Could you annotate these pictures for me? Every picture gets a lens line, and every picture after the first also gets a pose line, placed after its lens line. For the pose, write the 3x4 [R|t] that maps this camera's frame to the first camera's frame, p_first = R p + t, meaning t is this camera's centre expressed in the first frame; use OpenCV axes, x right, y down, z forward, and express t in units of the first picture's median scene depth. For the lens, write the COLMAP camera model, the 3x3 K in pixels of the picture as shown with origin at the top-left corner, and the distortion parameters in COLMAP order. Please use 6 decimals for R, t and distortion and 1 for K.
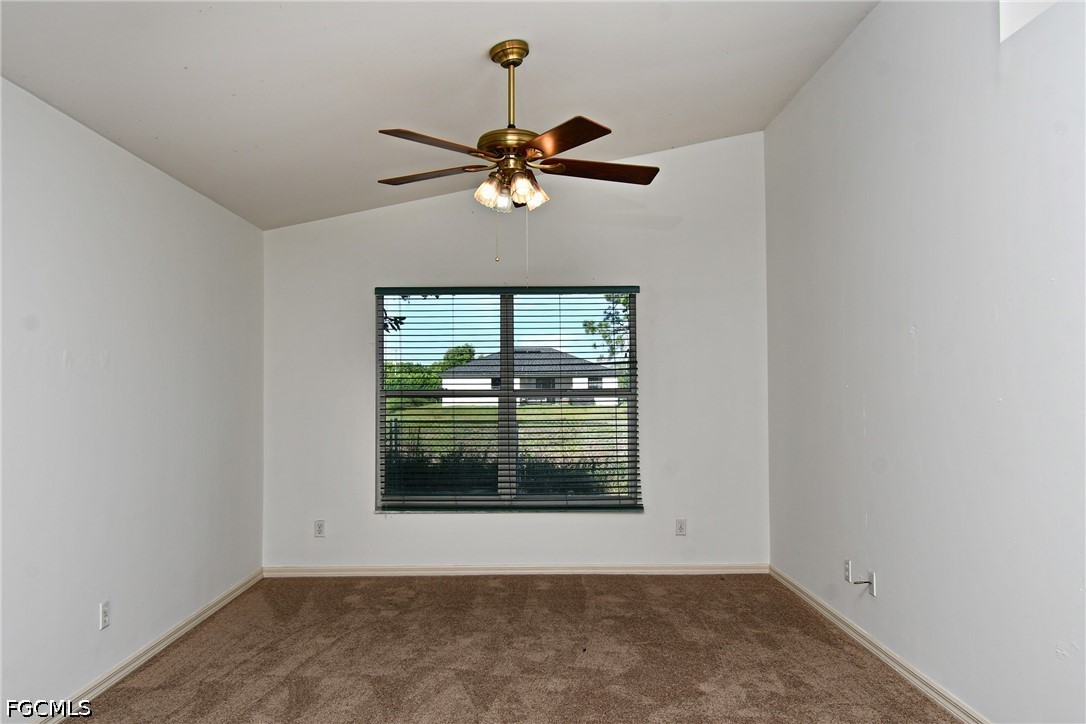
lens RADIAL K [[797.4, 0, 543.0], [0, 797.4, 362.0], [0, 0, 1]] dist [-0.000131, -0.002794]
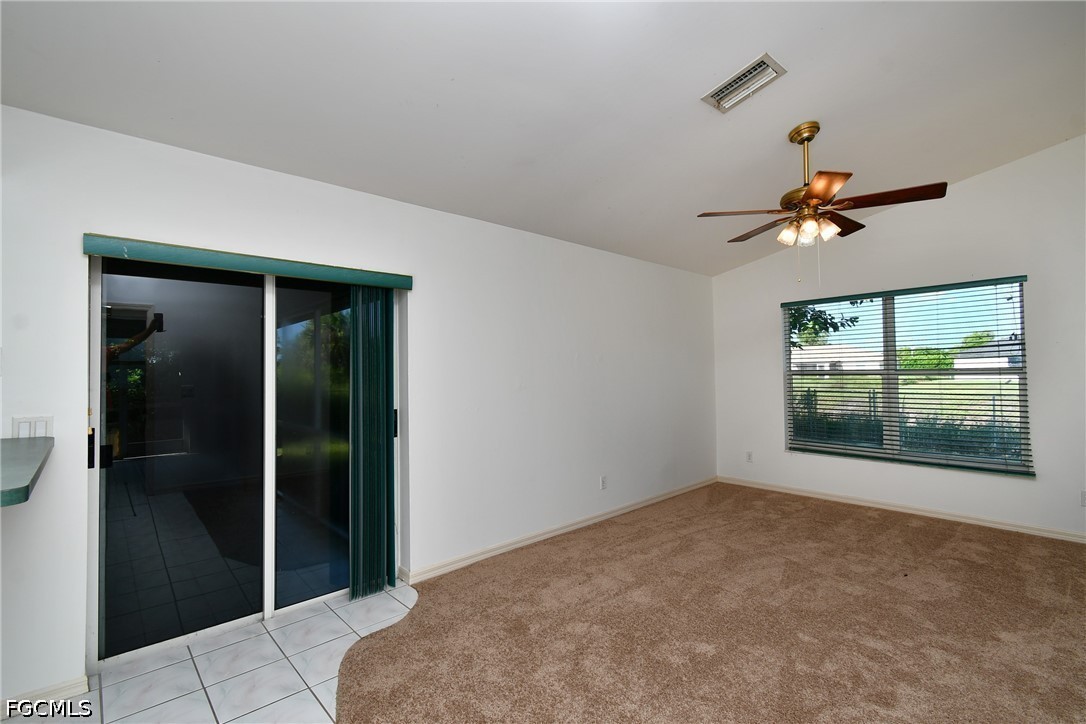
lens RADIAL K [[485.2, 0, 543.0], [0, 485.2, 362.0], [0, 0, 1]] dist [0.000055, -0.001216]
pose [[0.658446, -0.019787, -0.752368, 0.239137], [0.034844, 0.999384, 0.004212, -0.001213], [0.751821, -0.028989, 0.658730, 0.061627]]
